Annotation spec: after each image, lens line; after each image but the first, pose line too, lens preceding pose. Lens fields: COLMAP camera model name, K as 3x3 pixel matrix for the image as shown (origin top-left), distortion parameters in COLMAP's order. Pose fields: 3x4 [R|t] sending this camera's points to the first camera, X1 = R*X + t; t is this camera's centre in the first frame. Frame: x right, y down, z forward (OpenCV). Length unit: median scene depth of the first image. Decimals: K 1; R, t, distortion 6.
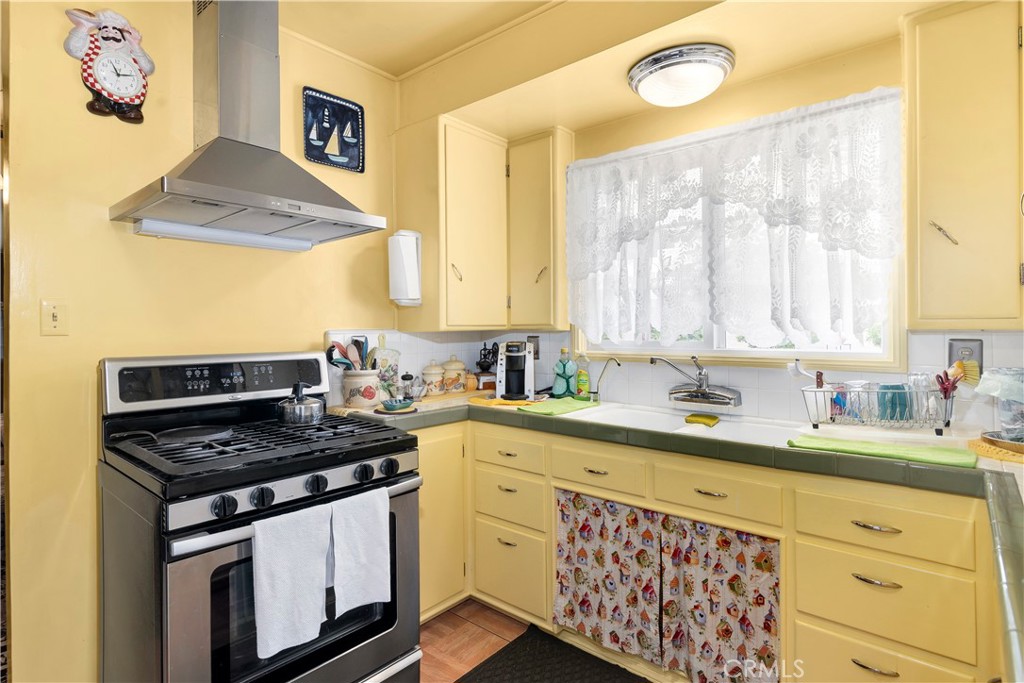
lens RADIAL K [[531.3, 0, 499.7], [0, 531.3, 327.1], [0, 0, 1]] dist [0.003611, -0.001215]
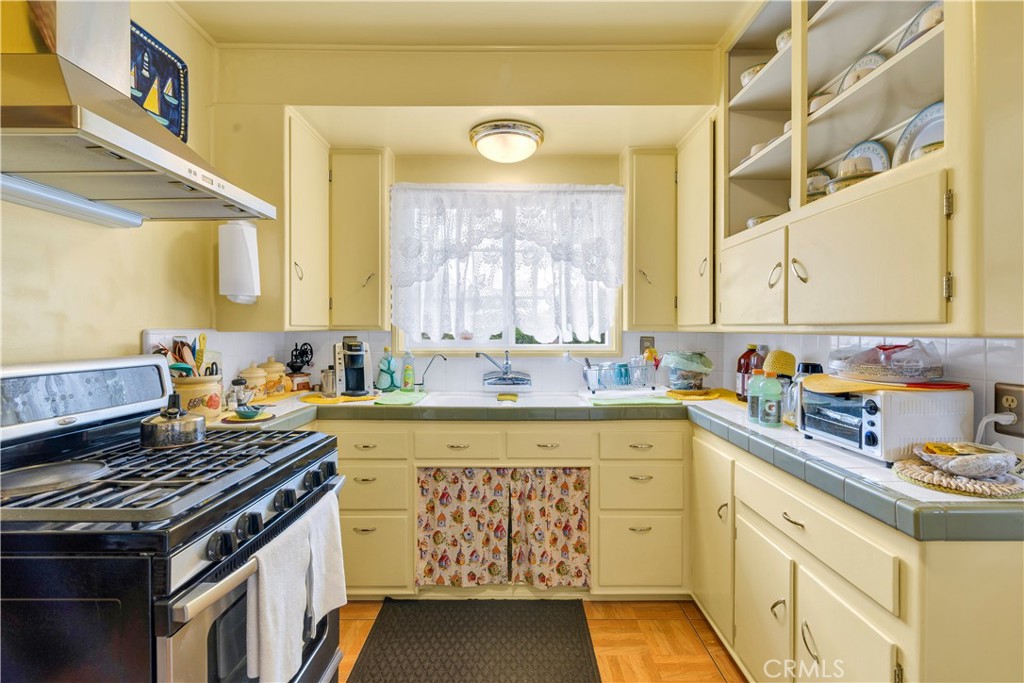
lens RADIAL K [[479.1, 0, 492.2], [0, 479.1, 329.9], [0, 0, 1]] dist [0.004539, -0.002484]
pose [[0.740507, 0.006860, 0.672014, -0.464687], [-0.006437, 0.999974, -0.003114, 0.006637], [-0.672018, -0.002020, 0.740532, 0.122566]]
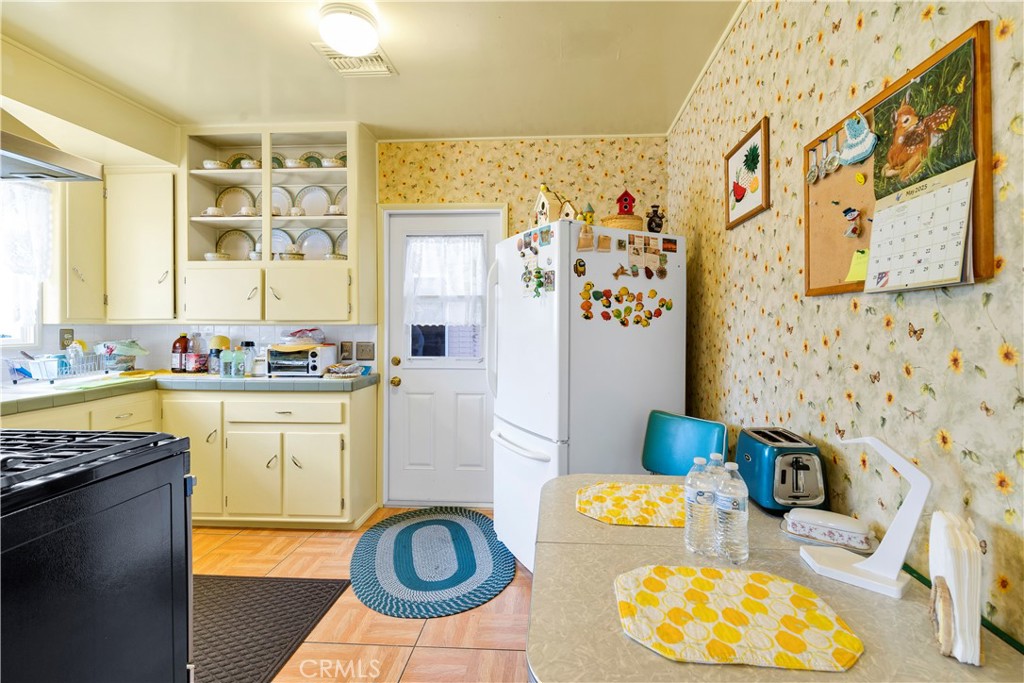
lens RADIAL K [[479.1, 0, 535.7], [0, 479.1, 323.4], [0, 0, 1]] dist [0.004539, -0.002484]
pose [[-0.632174, 0.001917, 0.774824, -1.223486], [0.003424, 0.999994, 0.000320, 0.005668], [-0.774819, 0.002855, -0.632177, 0.621051]]
